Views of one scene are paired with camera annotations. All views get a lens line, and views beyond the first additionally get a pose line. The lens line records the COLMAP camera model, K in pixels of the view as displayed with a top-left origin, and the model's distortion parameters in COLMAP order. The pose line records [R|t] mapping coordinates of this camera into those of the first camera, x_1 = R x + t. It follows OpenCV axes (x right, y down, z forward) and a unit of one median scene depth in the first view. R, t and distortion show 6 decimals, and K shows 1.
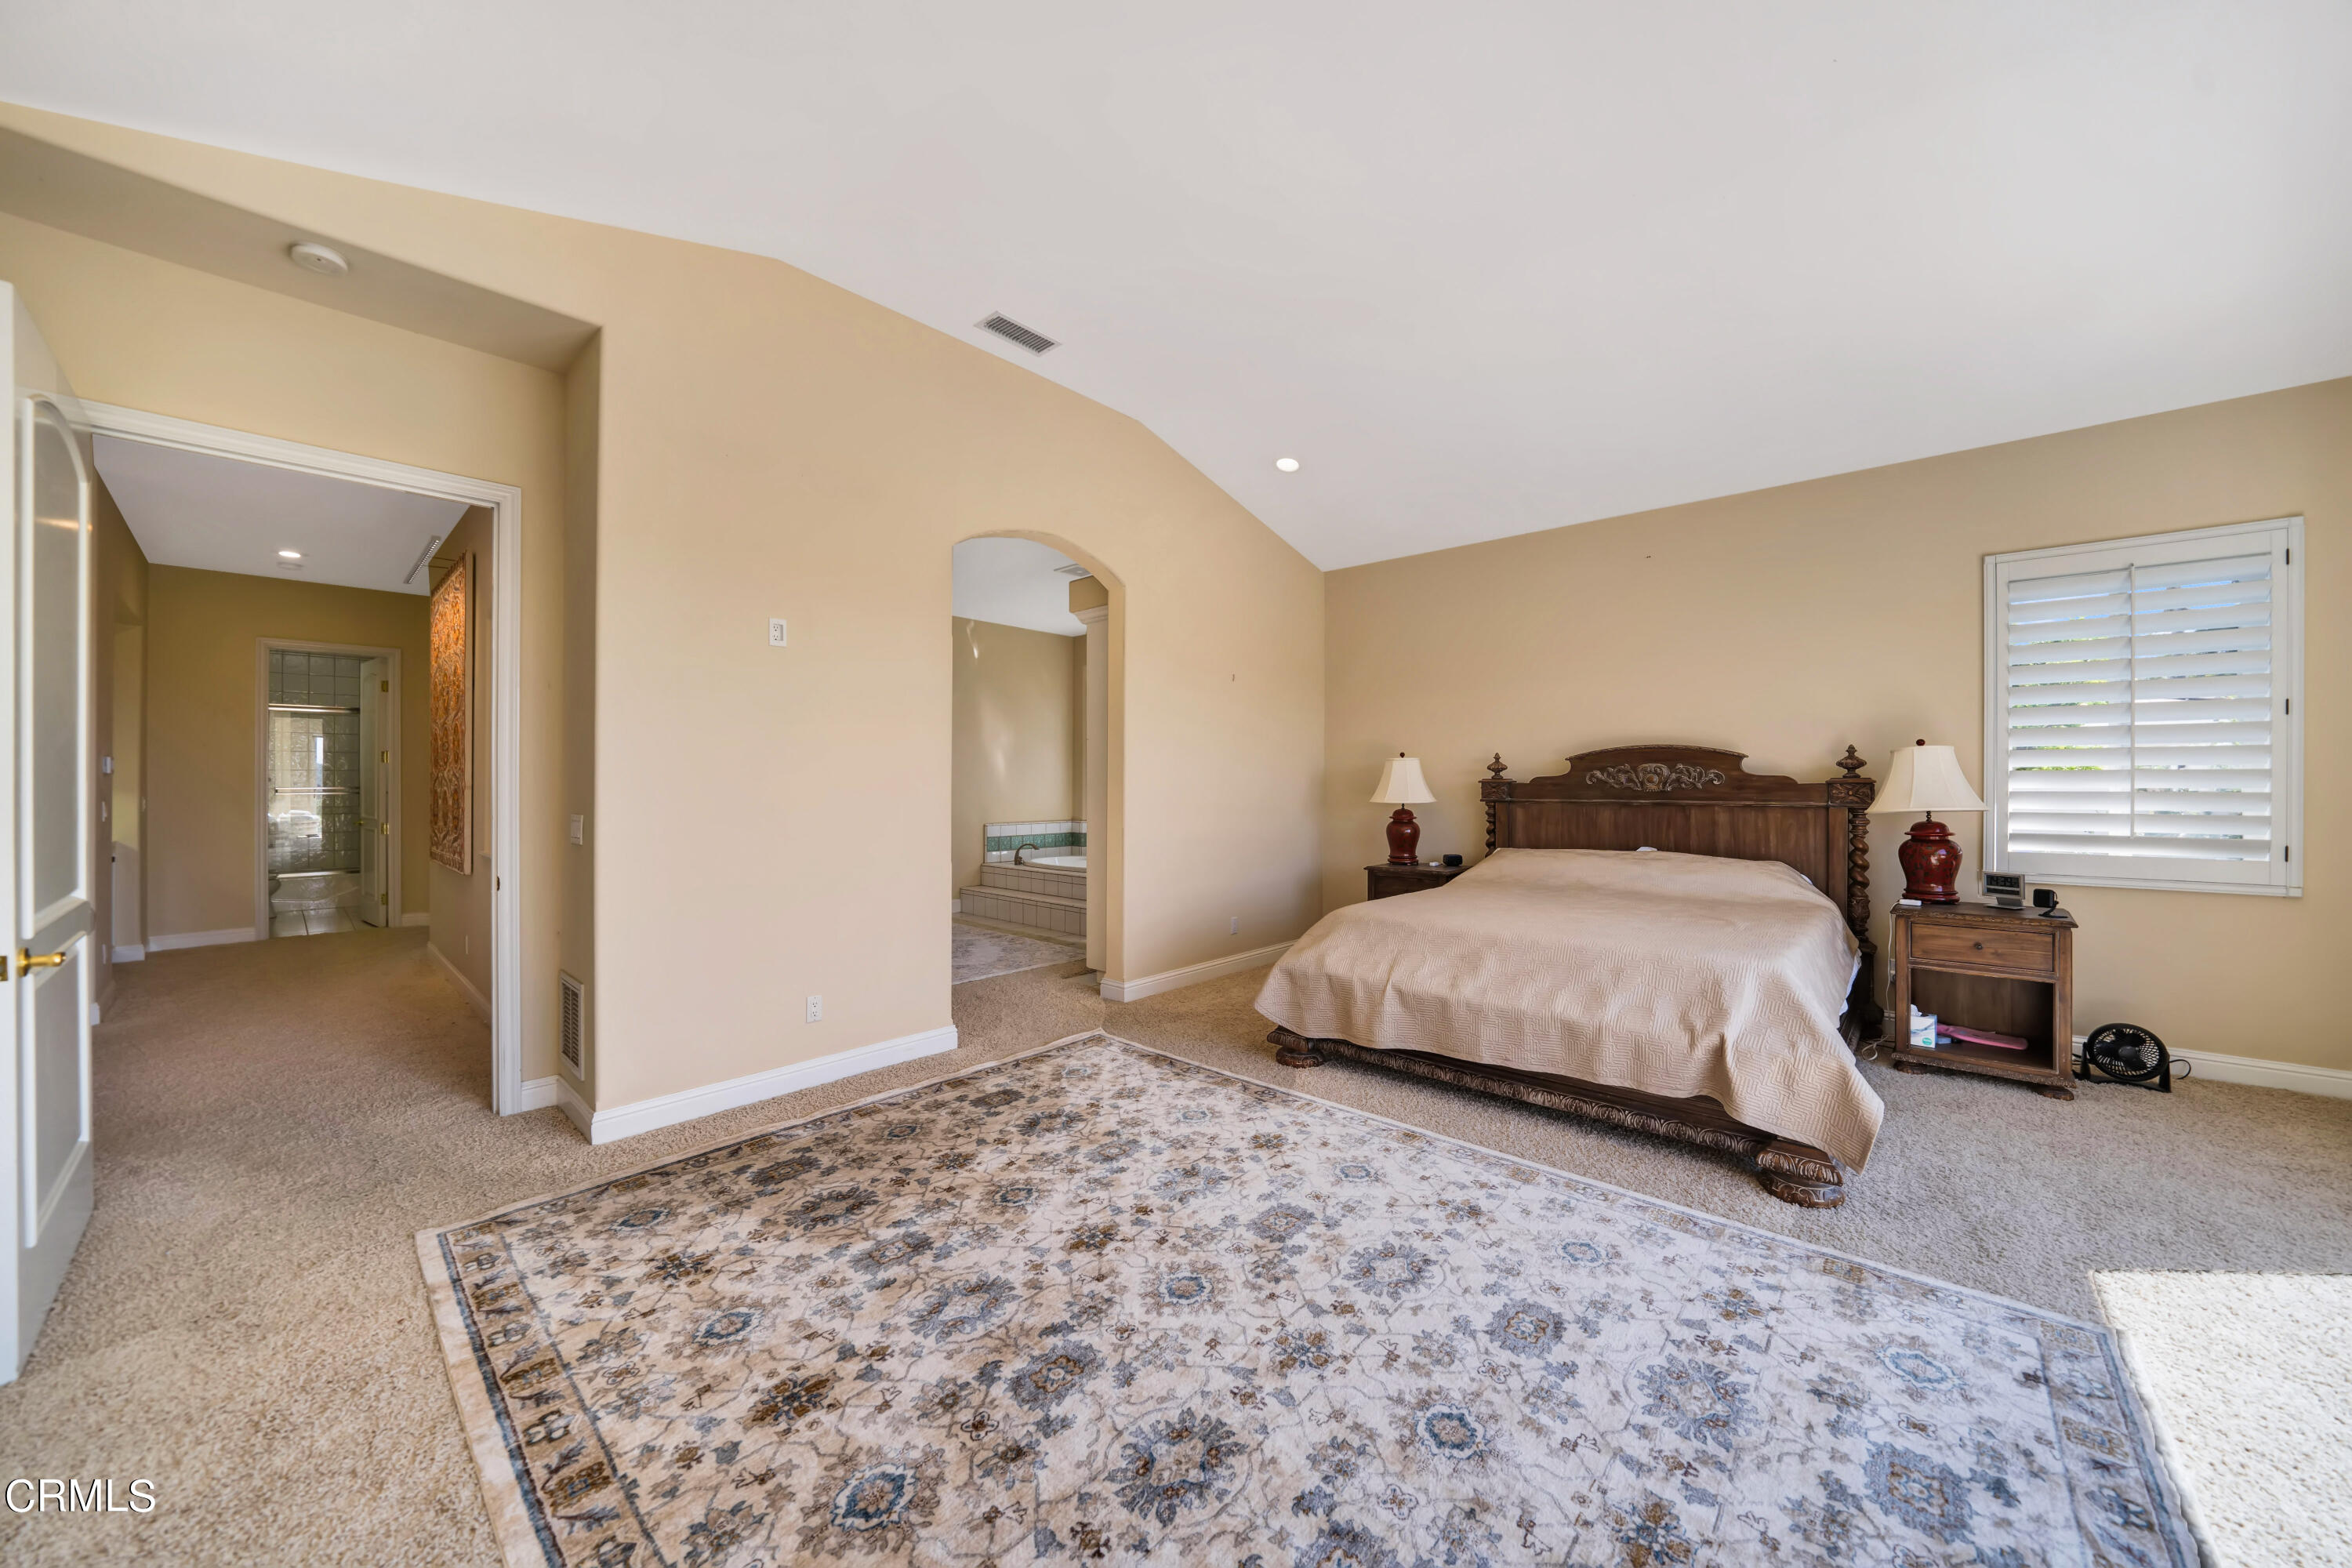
lens RADIAL K [[834.4, 0, 1193.6], [0, 834.4, 782.2], [0, 0, 1]] dist [-0.016649, 0.000108]
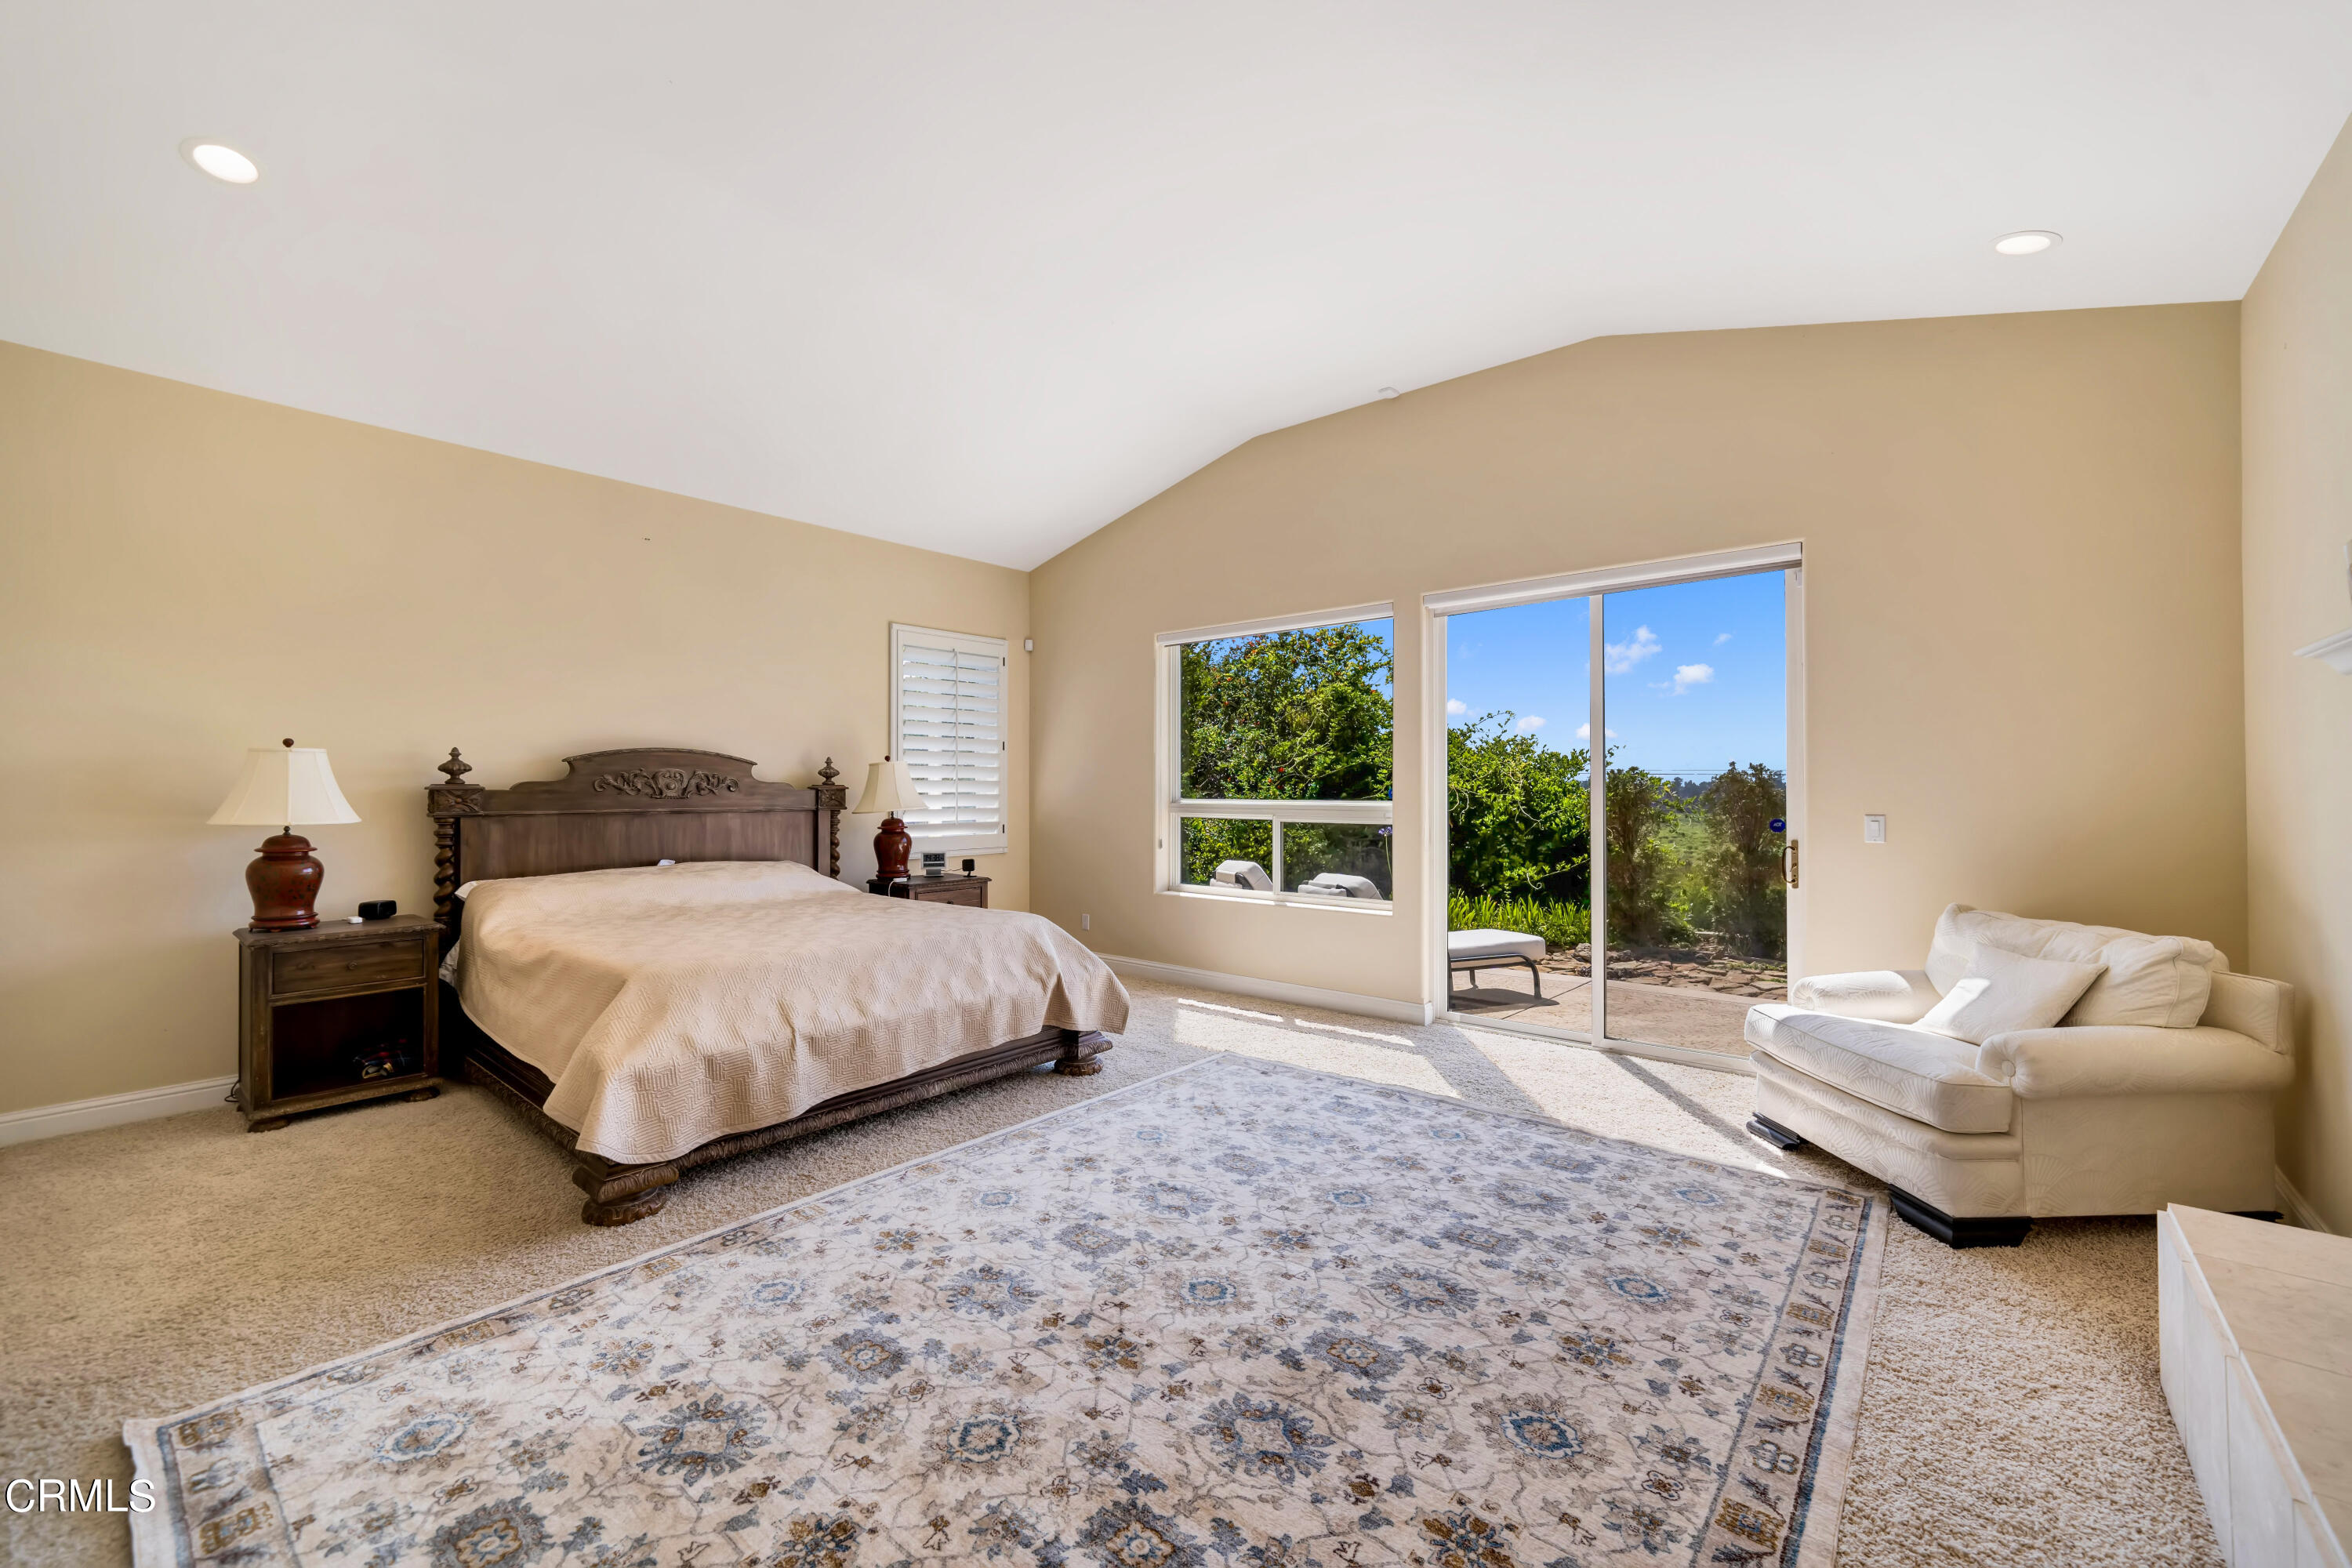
lens RADIAL K [[935.9, 0, 1180.5], [0, 935.9, 773.9], [0, 0, 1]] dist [-0.000075, 0.000296]
pose [[-0.022556, 0.015874, 0.999620, -0.840864], [0.000925, 0.999874, -0.015858, 0.000594], [-0.999745, 0.000567, -0.022568, 0.771552]]
